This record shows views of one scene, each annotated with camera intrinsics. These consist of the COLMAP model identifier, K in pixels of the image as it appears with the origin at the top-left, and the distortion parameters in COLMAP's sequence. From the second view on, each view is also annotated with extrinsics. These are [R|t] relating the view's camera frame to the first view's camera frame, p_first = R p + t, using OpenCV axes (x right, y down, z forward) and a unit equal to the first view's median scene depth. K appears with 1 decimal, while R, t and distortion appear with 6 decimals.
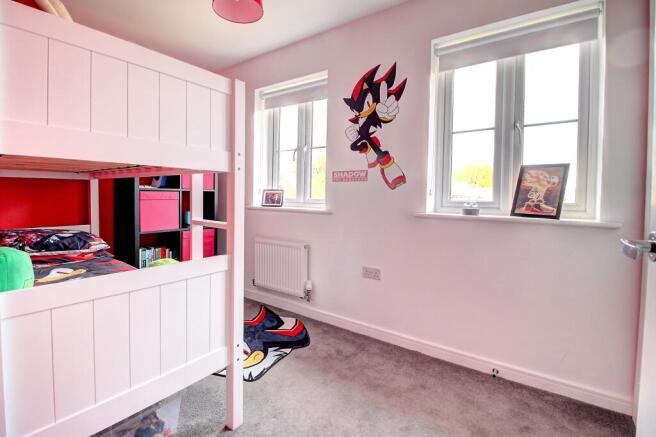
lens RADIAL K [[316.6, 0, 315.5], [0, 316.6, 217.4], [0, 0, 1]] dist [-0.000096, -0.000168]
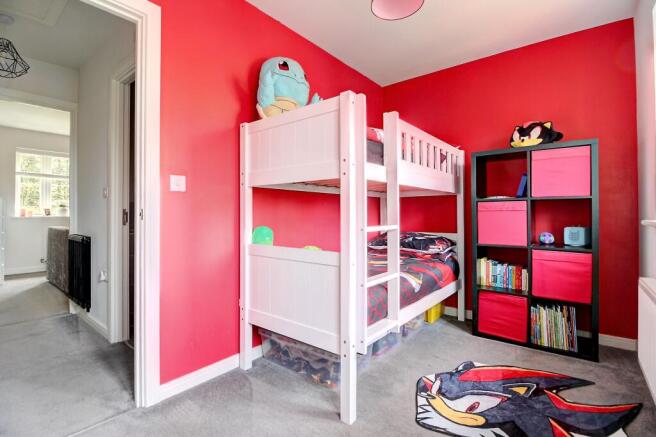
lens RADIAL K [[316.6, 0, 315.5], [0, 316.6, 217.4], [0, 0, 1]] dist [-0.000096, -0.000168]
pose [[-0.053558, -0.007541, -0.998536, 0.536074], [-0.071595, 0.997427, -0.003692, 0.005857], [0.995995, 0.071292, -0.053960, 0.624683]]
